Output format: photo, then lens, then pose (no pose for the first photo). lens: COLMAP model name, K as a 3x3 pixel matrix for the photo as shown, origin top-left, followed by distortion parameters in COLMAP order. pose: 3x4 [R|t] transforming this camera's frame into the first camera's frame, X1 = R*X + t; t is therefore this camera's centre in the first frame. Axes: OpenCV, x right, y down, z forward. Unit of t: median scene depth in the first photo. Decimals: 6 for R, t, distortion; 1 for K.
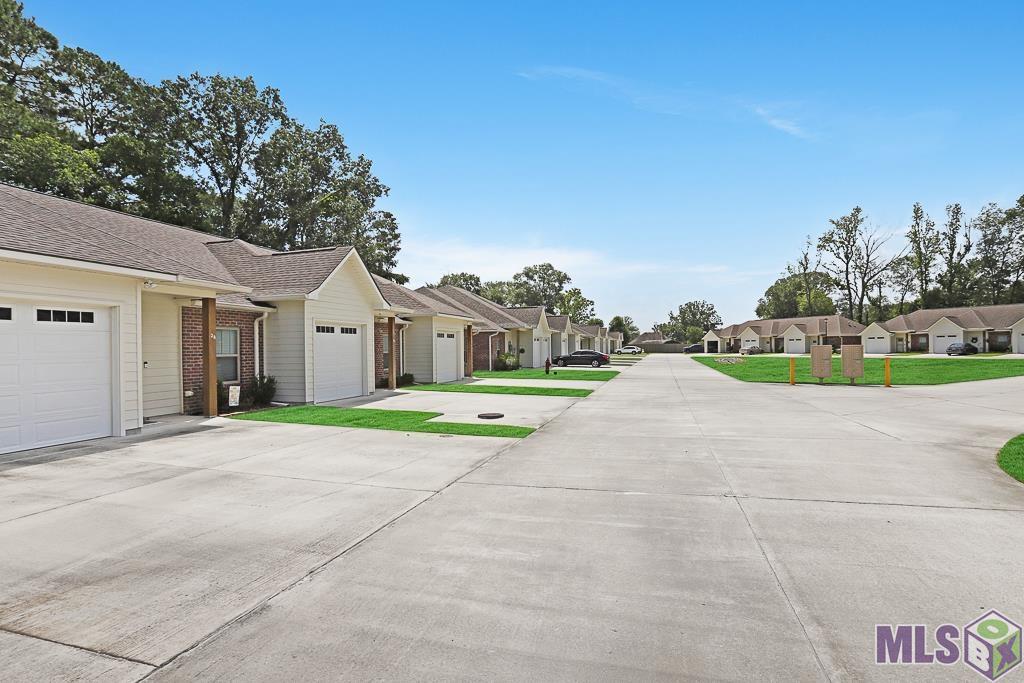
lens RADIAL K [[493.9, 0, 498.1], [0, 493.9, 344.9], [0, 0, 1]] dist [-0.034358, 0.000404]
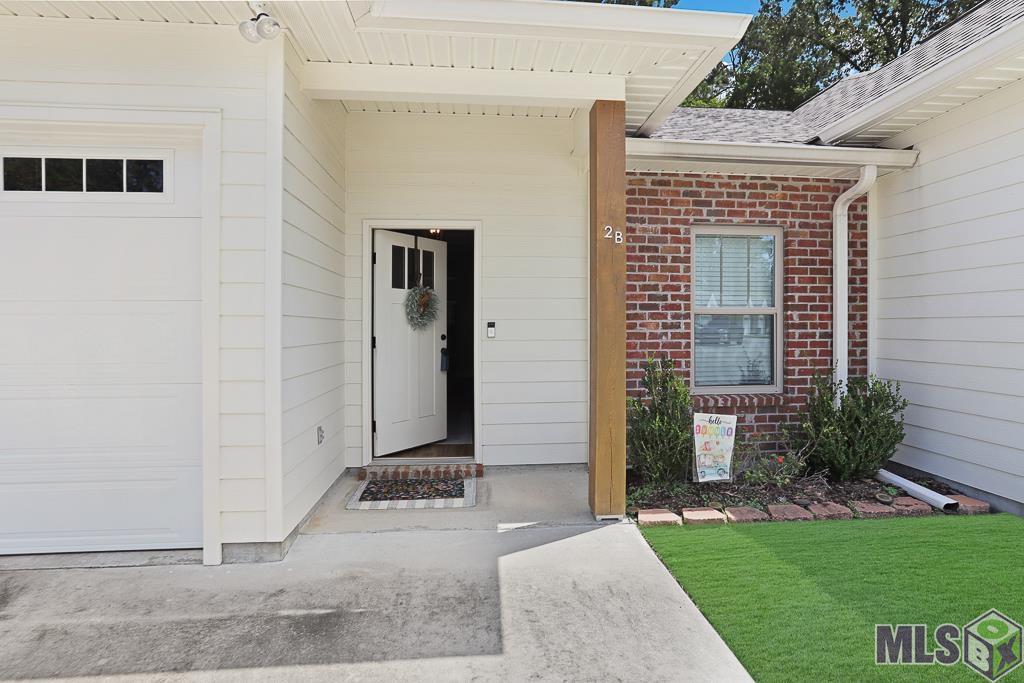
lens RADIAL K [[488.1, 0, 522.3], [0, 488.1, 312.7], [0, 0, 1]] dist [-0.004212, -0.000266]
pose [[0.376685, 0.000906, -0.926341, -0.429755], [-0.000135, 1.000000, 0.000924, 0.034038], [0.926341, -0.000223, 0.376685, 1.066474]]
